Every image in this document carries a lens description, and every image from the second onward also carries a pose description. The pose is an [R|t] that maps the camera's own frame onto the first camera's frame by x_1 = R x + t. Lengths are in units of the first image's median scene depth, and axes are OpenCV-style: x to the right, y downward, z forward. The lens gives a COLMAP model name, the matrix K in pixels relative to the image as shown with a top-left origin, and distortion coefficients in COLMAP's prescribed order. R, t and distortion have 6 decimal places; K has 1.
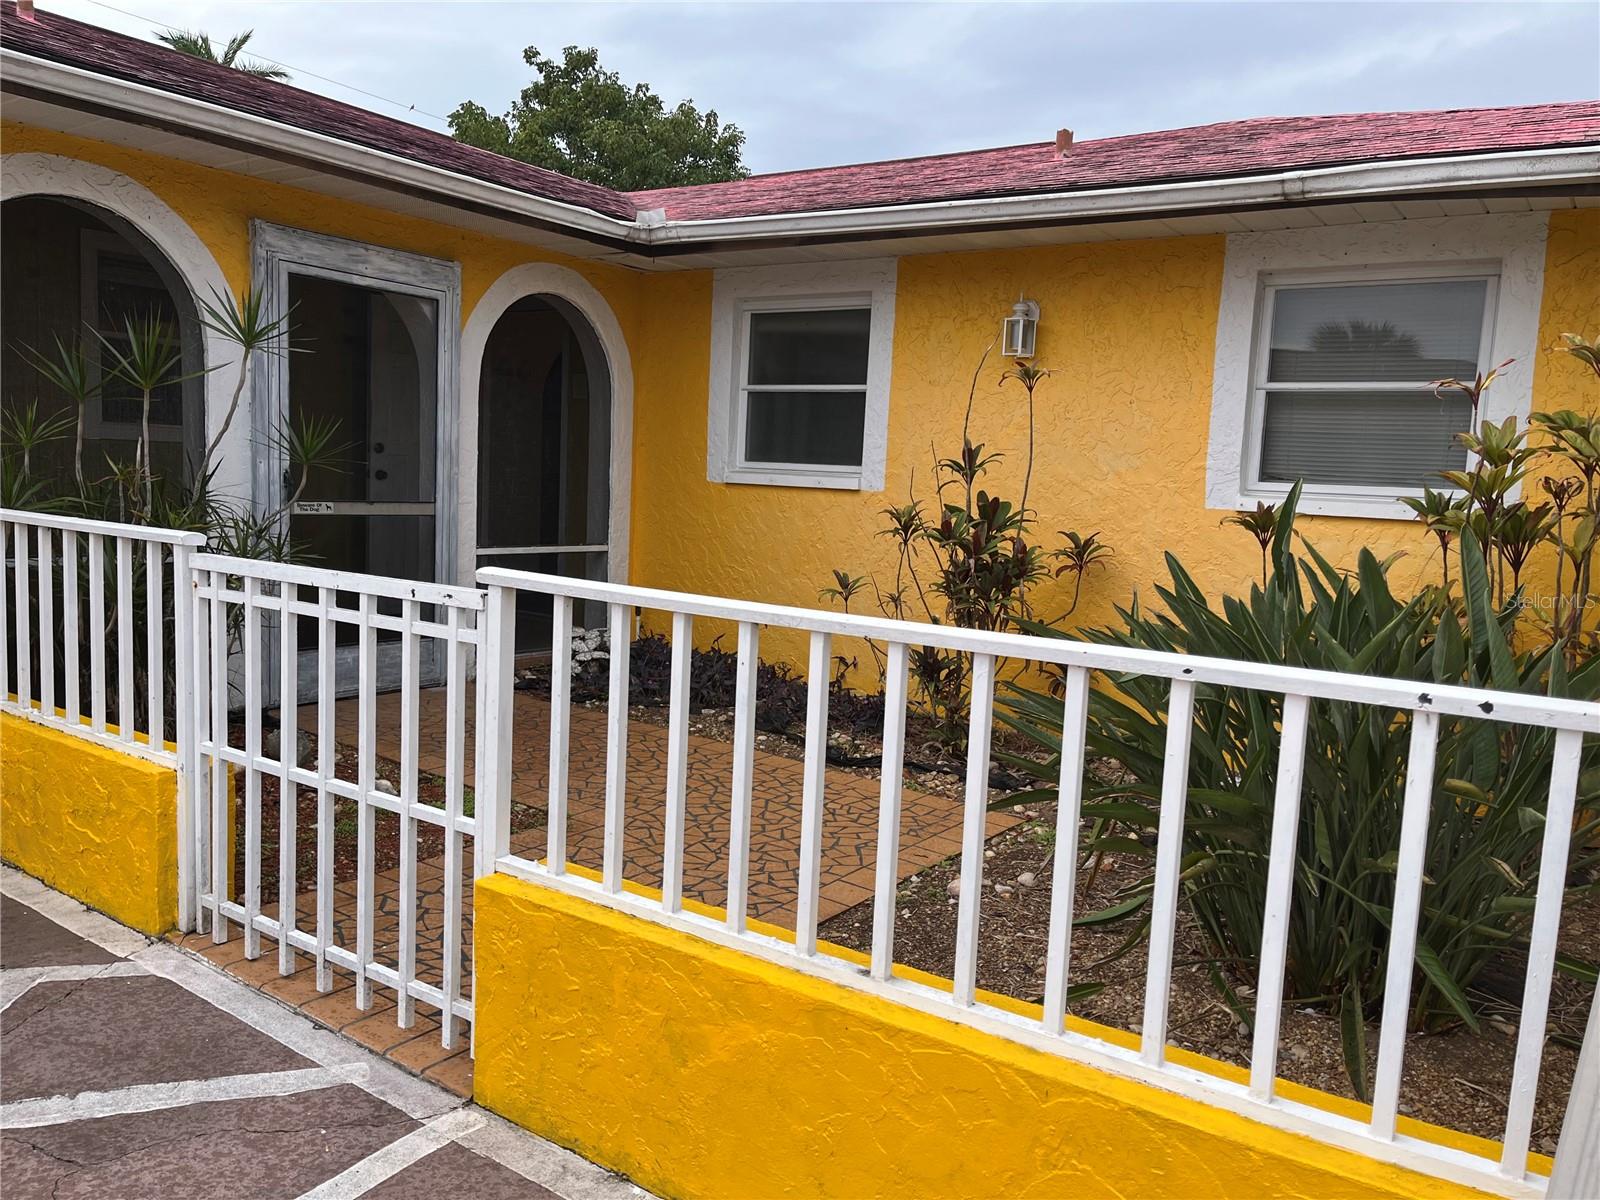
lens RADIAL K [[1239.1, 0, 803.5], [0, 1239.1, 621.8], [0, 0, 1]] dist [0.060122, -0.001720]
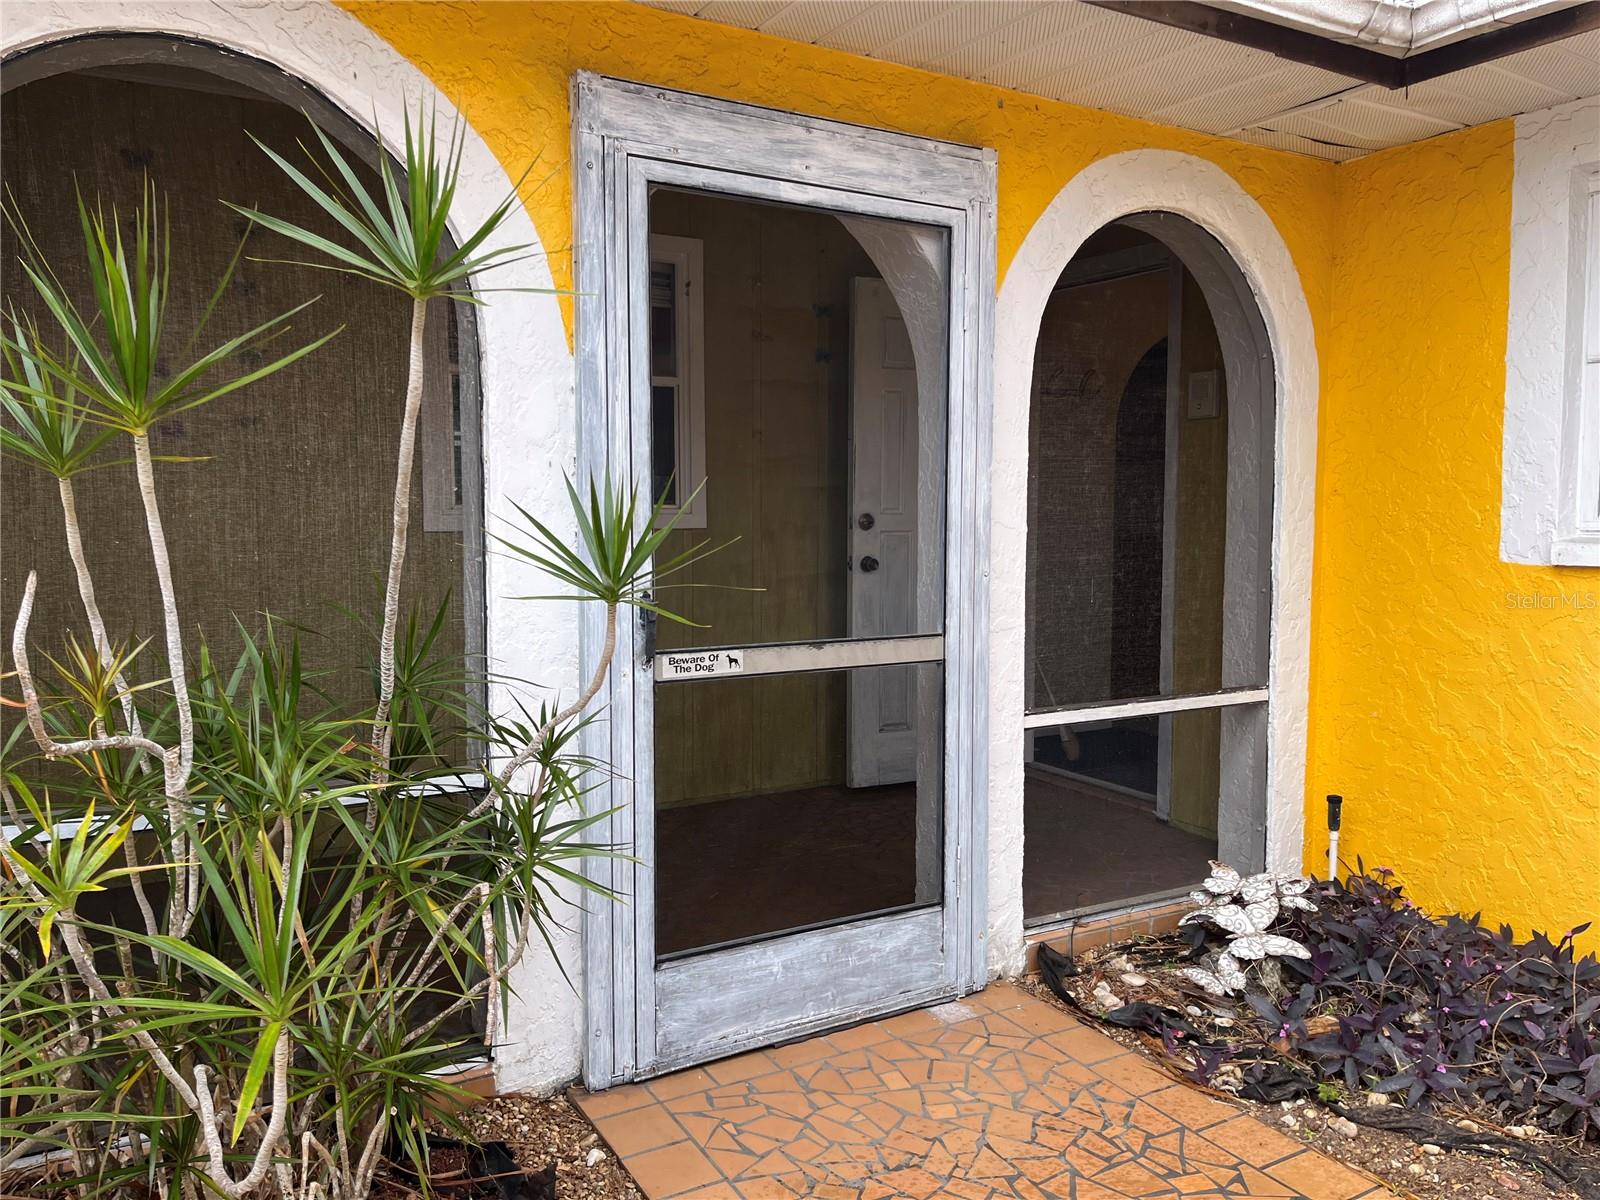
lens RADIAL K [[1208.4, 0, 800.0], [0, 1208.4, 600.0], [0, 0, 1]] dist [0.010869, 0.002042]
pose [[0.911835, -0.016162, -0.410238, -0.152519], [-0.005677, 0.998633, -0.051961, -0.085283], [0.410517, 0.049709, 0.910497, 0.545227]]
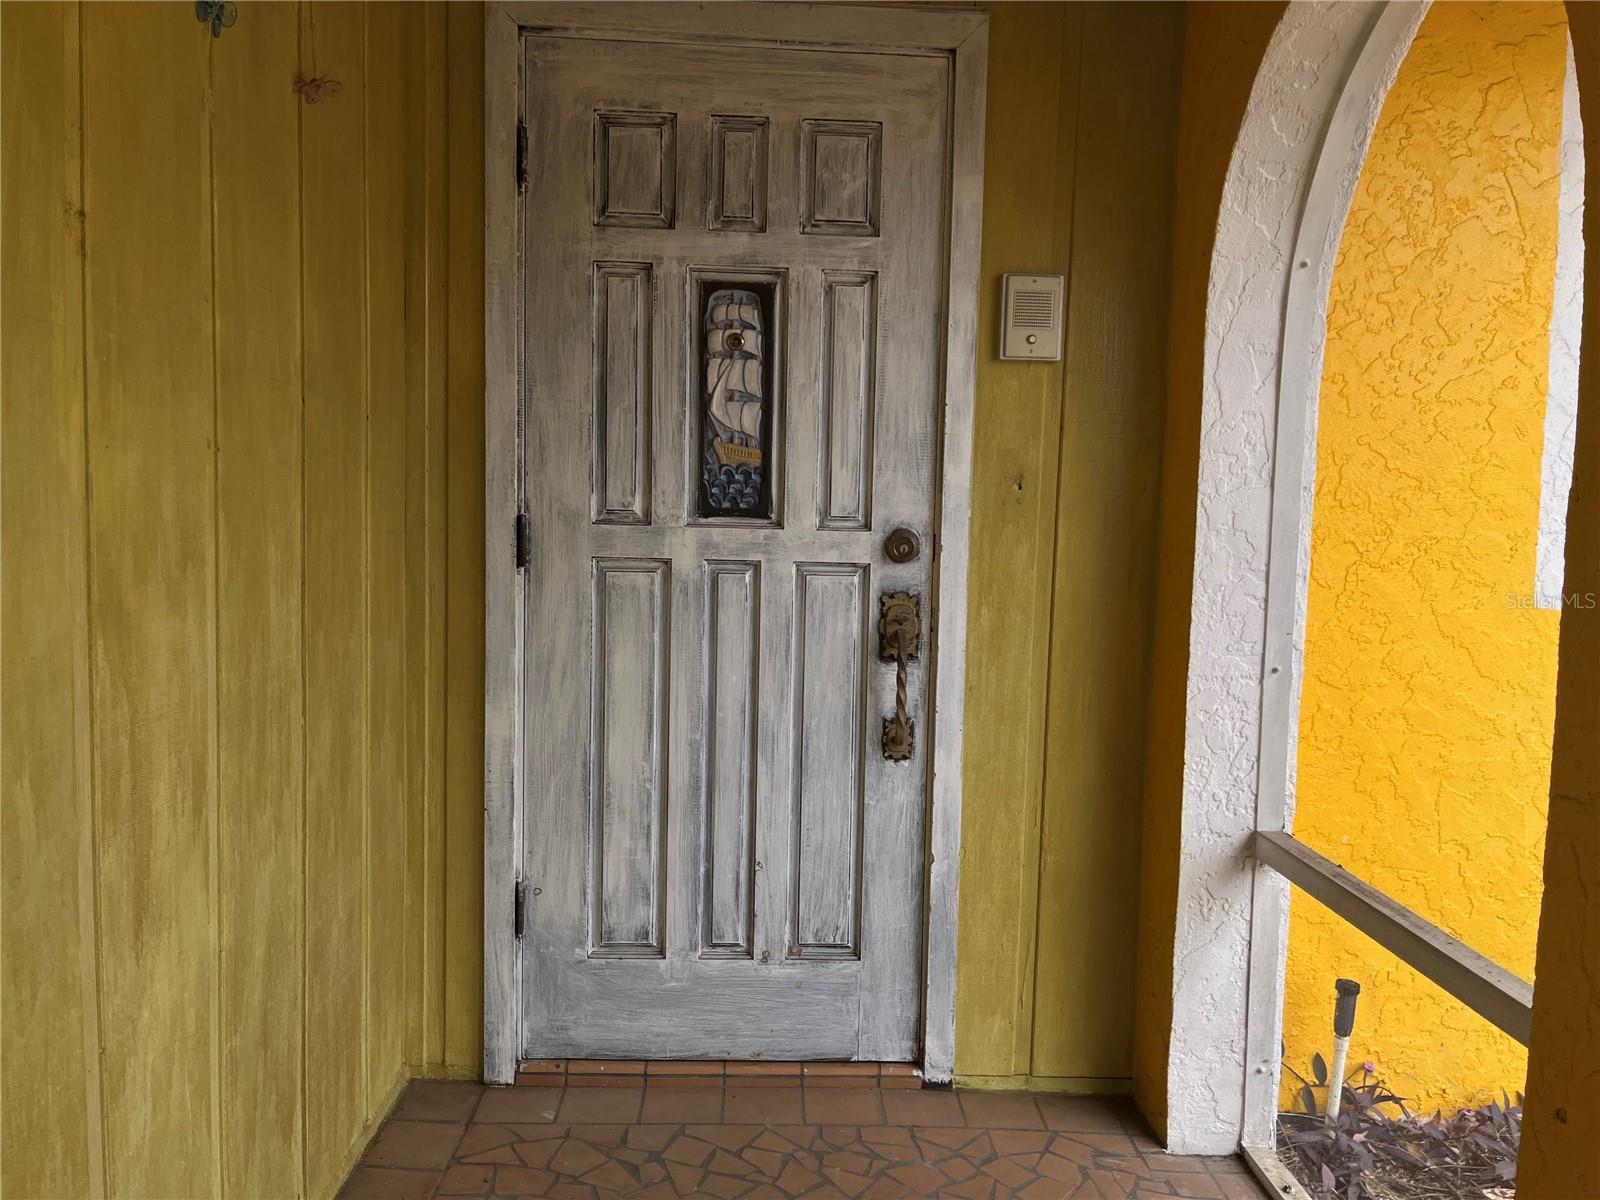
lens RADIAL K [[1208.4, 0, 800.0], [0, 1208.4, 600.0], [0, 0, 1]] dist [0.010869, 0.002042]
pose [[0.794941, -0.074705, 0.602070, -0.510372], [0.085861, 0.996254, 0.010248, -0.158467], [-0.600580, 0.043548, 0.798378, 0.989060]]
